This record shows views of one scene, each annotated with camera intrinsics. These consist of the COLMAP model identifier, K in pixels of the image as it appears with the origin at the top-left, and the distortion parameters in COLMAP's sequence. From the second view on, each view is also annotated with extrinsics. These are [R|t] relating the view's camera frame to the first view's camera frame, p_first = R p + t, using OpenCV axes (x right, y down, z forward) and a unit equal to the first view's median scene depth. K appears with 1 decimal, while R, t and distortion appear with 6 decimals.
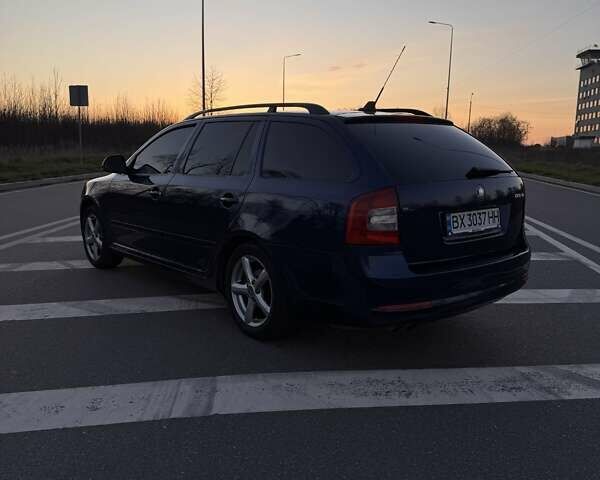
lens RADIAL K [[559.7, 0, 300.5], [0, 559.7, 239.3], [0, 0, 1]] dist [0.033732, 0.000000]
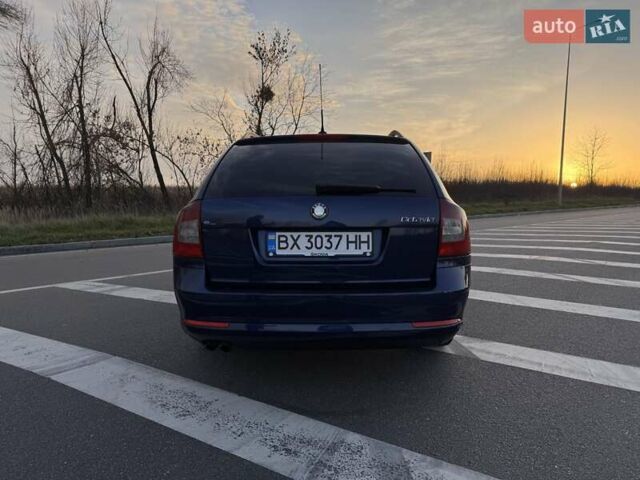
lens RADIAL K [[449.3, 0, 325.3], [0, 449.3, 237.6], [0, 0, 1]] dist [0.055648, -0.067285]
pose [[0.758592, 0.044949, -0.650014, 0.661961], [-0.099826, 0.993857, -0.047775, -0.008626], [0.643873, 0.101130, 0.758419, 0.412891]]
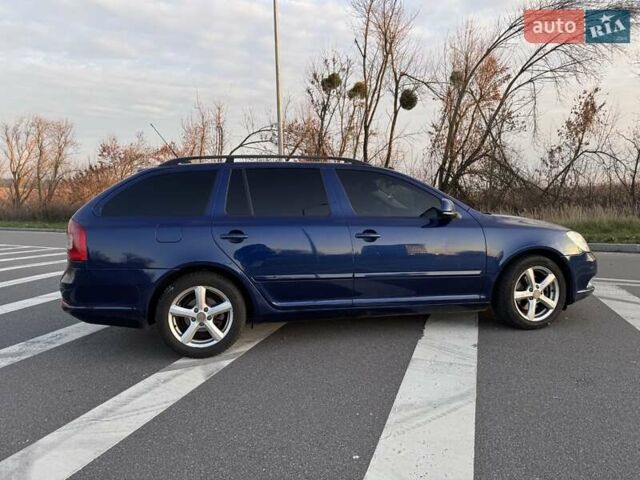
lens RADIAL K [[449.3, 0, 322.2], [0, 449.3, 244.3], [0, 0, 1]] dist [0.055648, -0.067285]
pose [[-0.492732, 0.081542, -0.866352, 0.912120], [-0.129808, 0.977572, 0.165837, -0.270606], [0.860445, 0.194173, -0.471096, 1.828358]]
